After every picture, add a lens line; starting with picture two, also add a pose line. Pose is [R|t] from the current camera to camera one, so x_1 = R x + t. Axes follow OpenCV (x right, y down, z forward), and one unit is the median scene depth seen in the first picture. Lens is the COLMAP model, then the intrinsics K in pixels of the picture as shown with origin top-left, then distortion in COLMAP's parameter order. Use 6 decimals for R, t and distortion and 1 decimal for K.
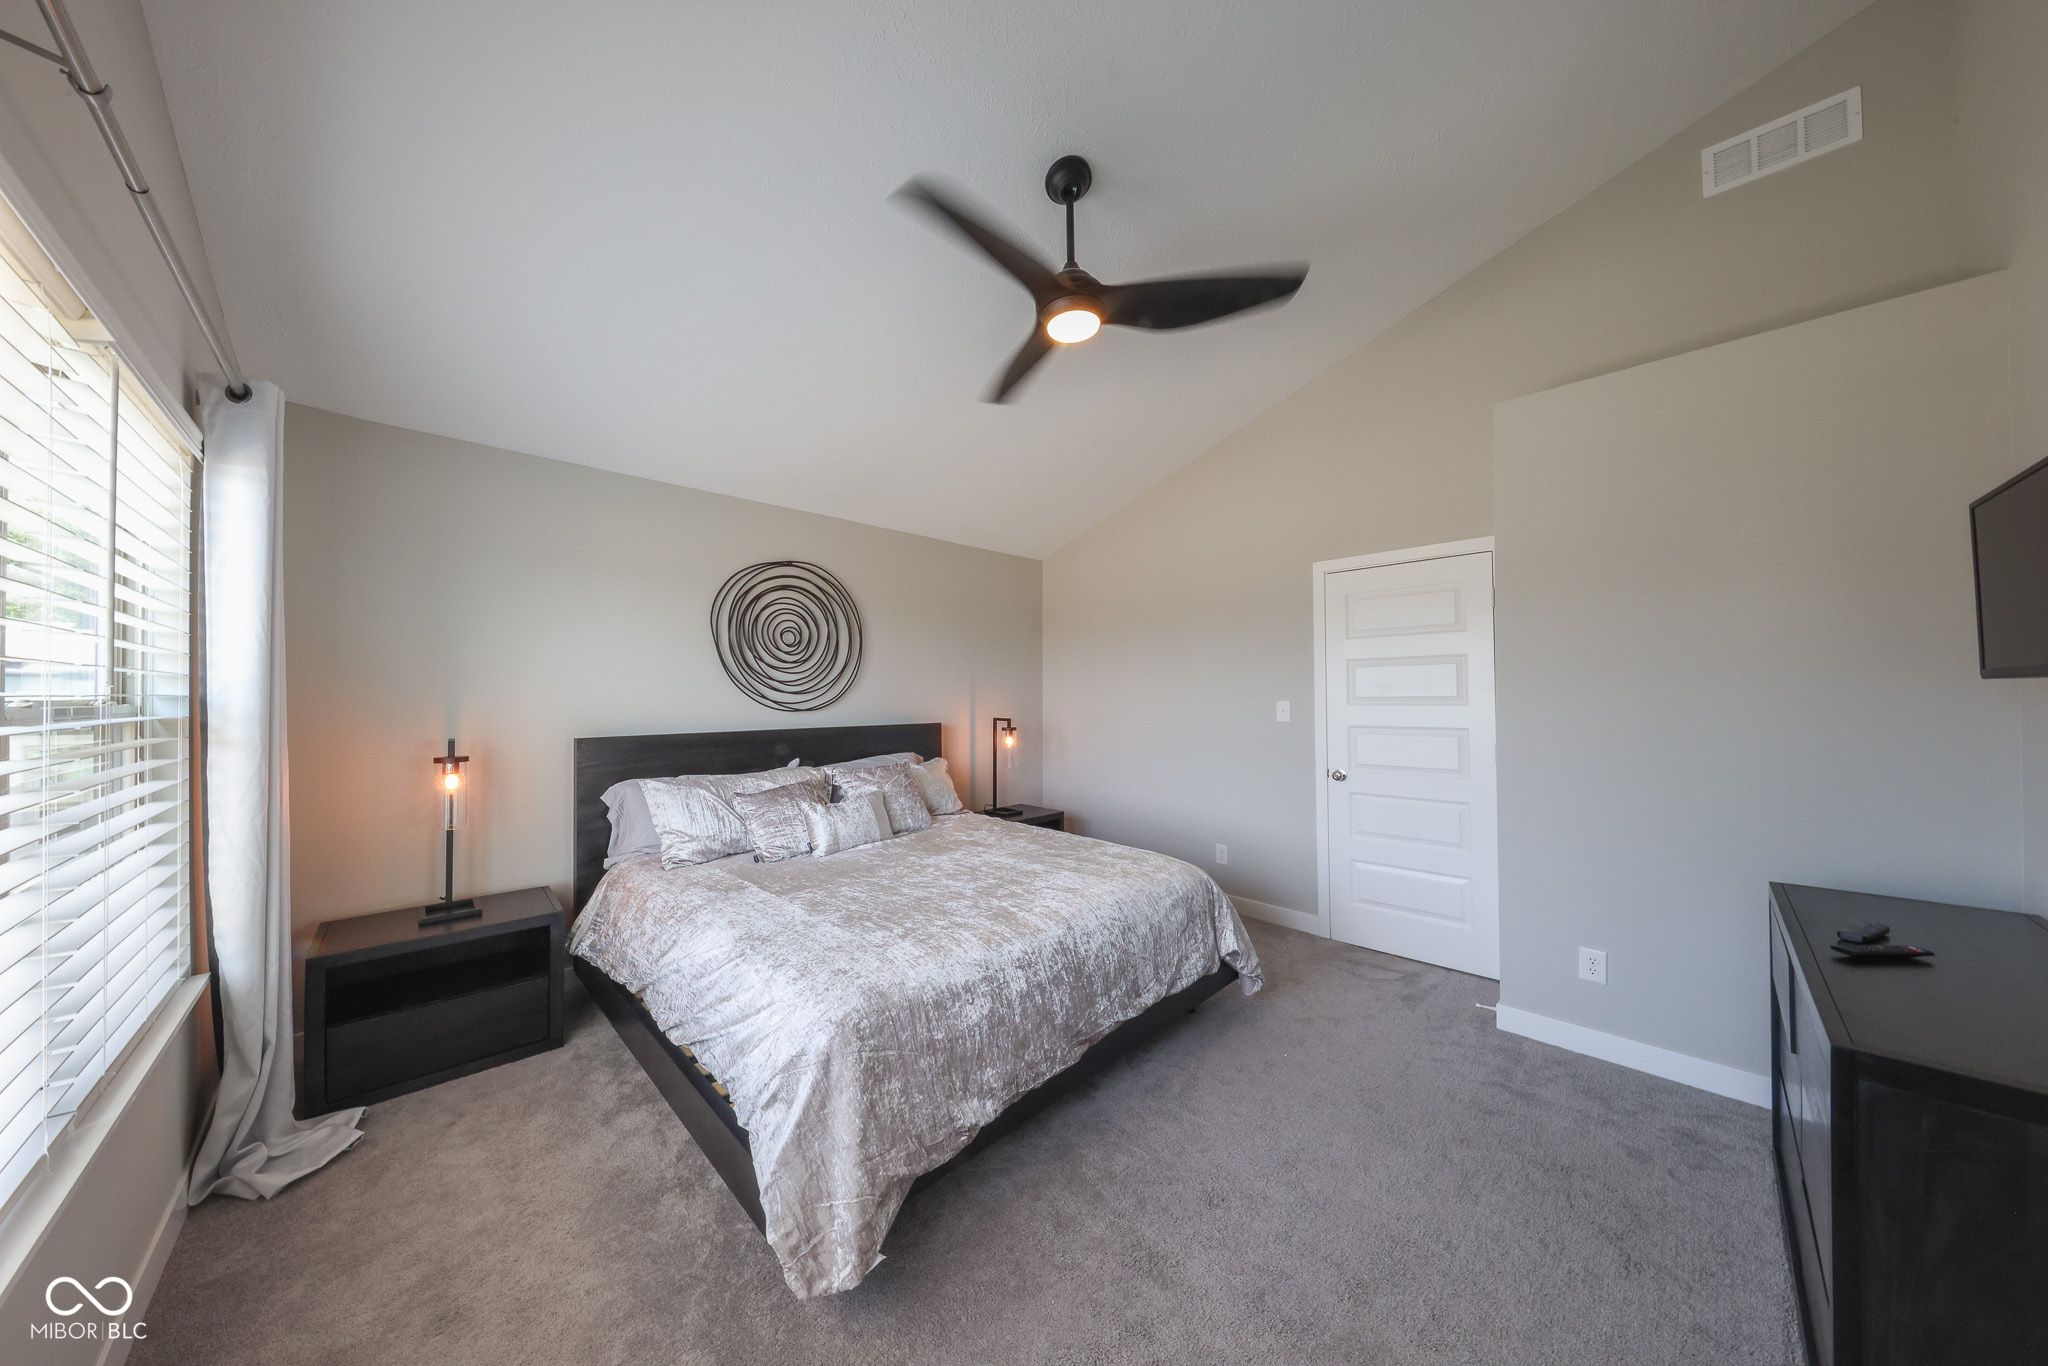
lens RADIAL K [[648.6, 0, 1001.7], [0, 648.6, 680.8], [0, 0, 1]] dist [-0.017124, 0.001196]
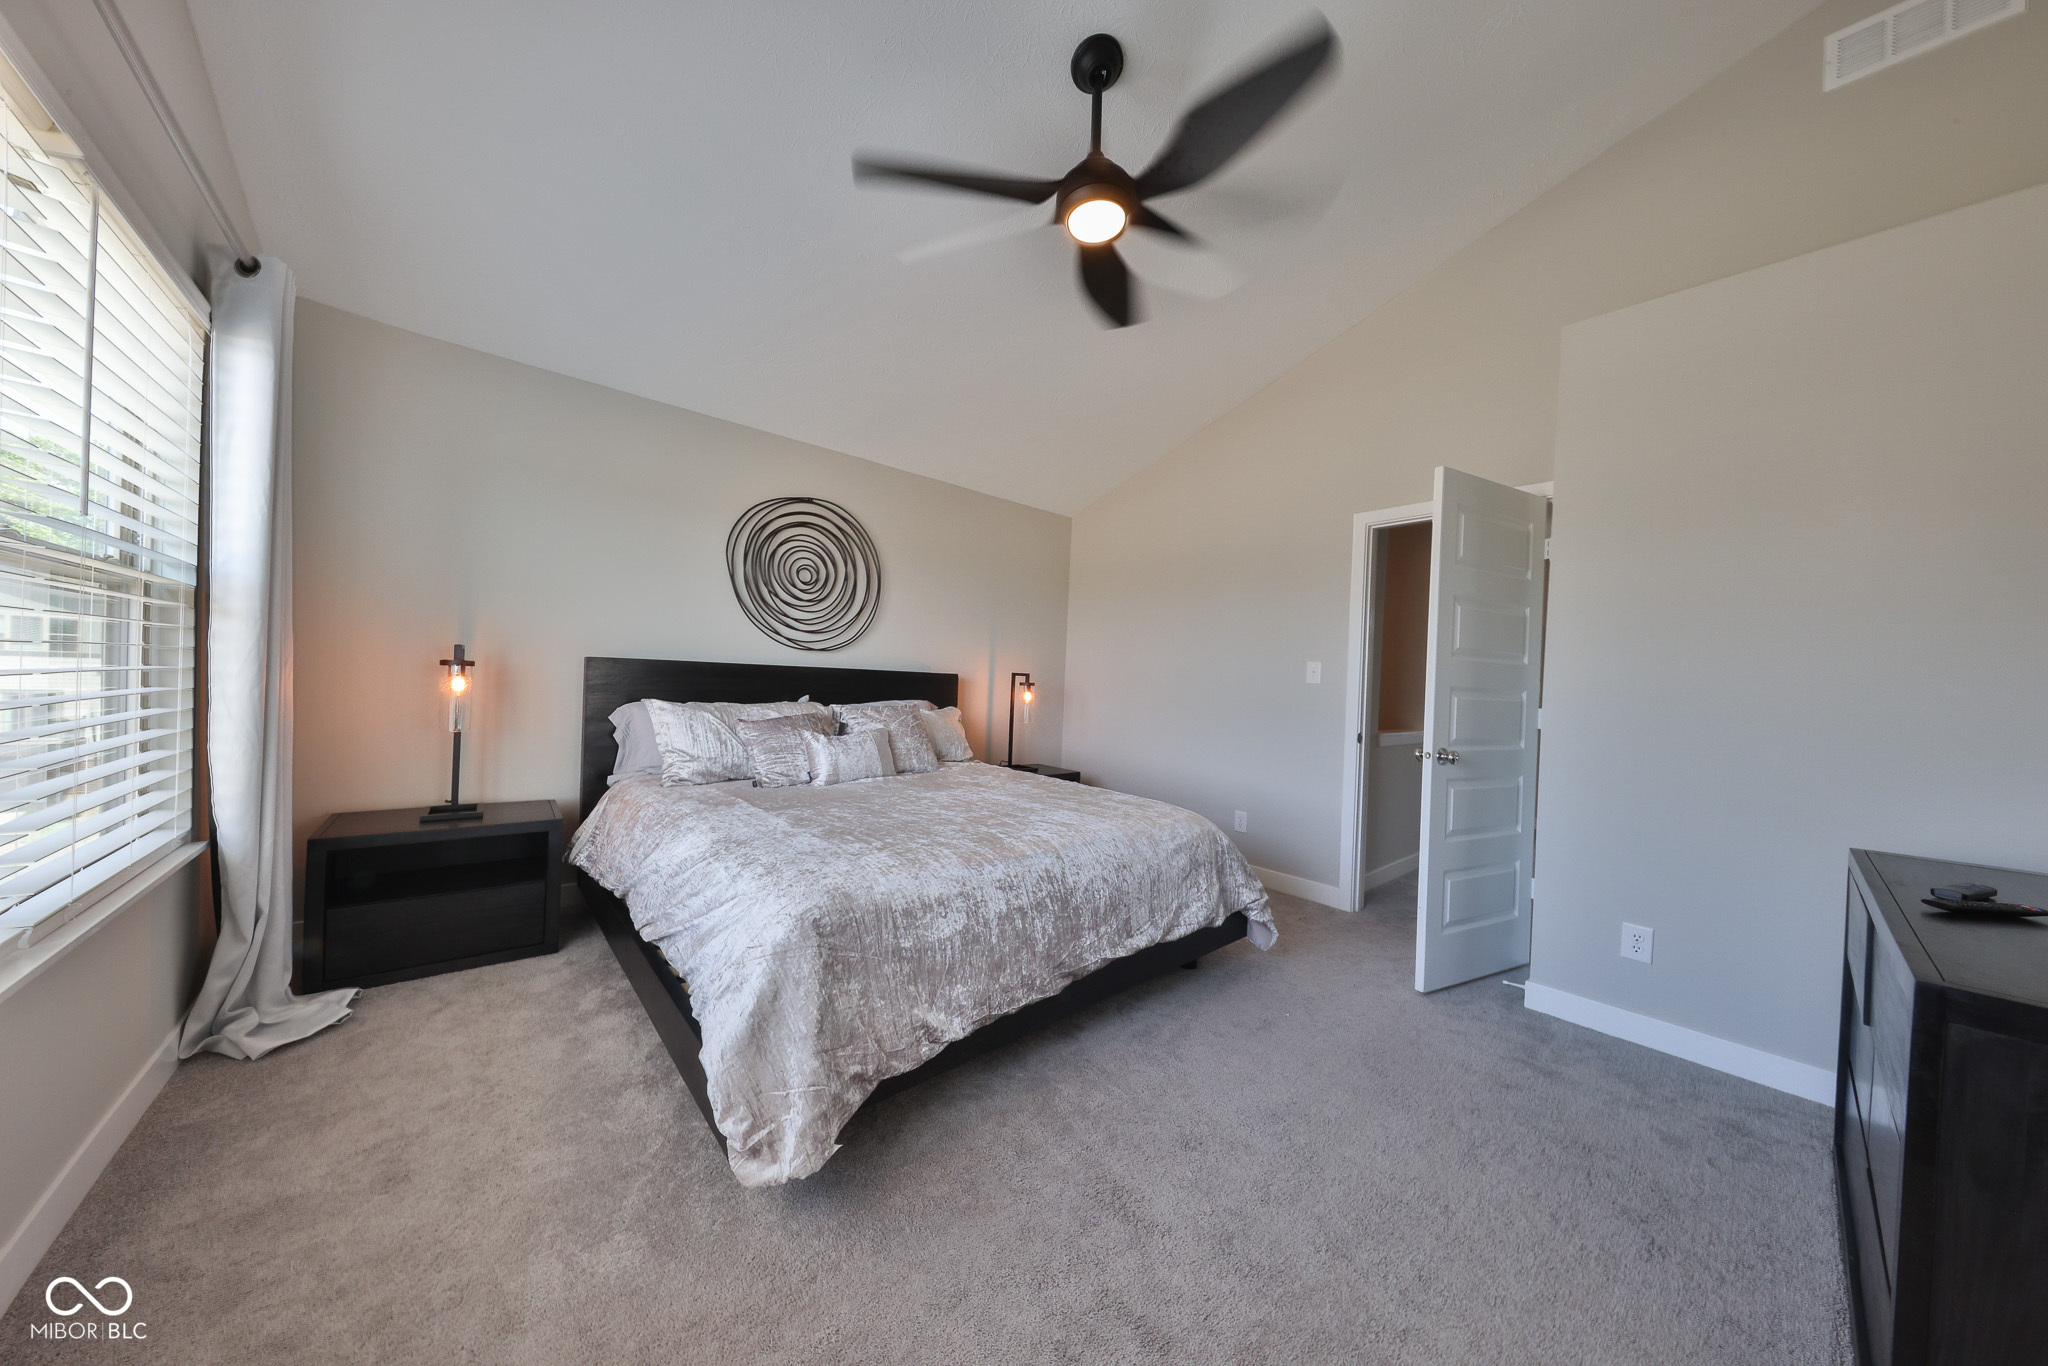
lens RADIAL K [[648.6, 0, 1001.7], [0, 648.6, 680.8], [0, 0, 1]] dist [-0.017124, 0.001196]
pose [[0.997136, 0.046703, -0.059492, 0.073978], [-0.045455, 0.998721, 0.022159, 0.118608], [0.060451, -0.019391, 0.997983, 0.055751]]
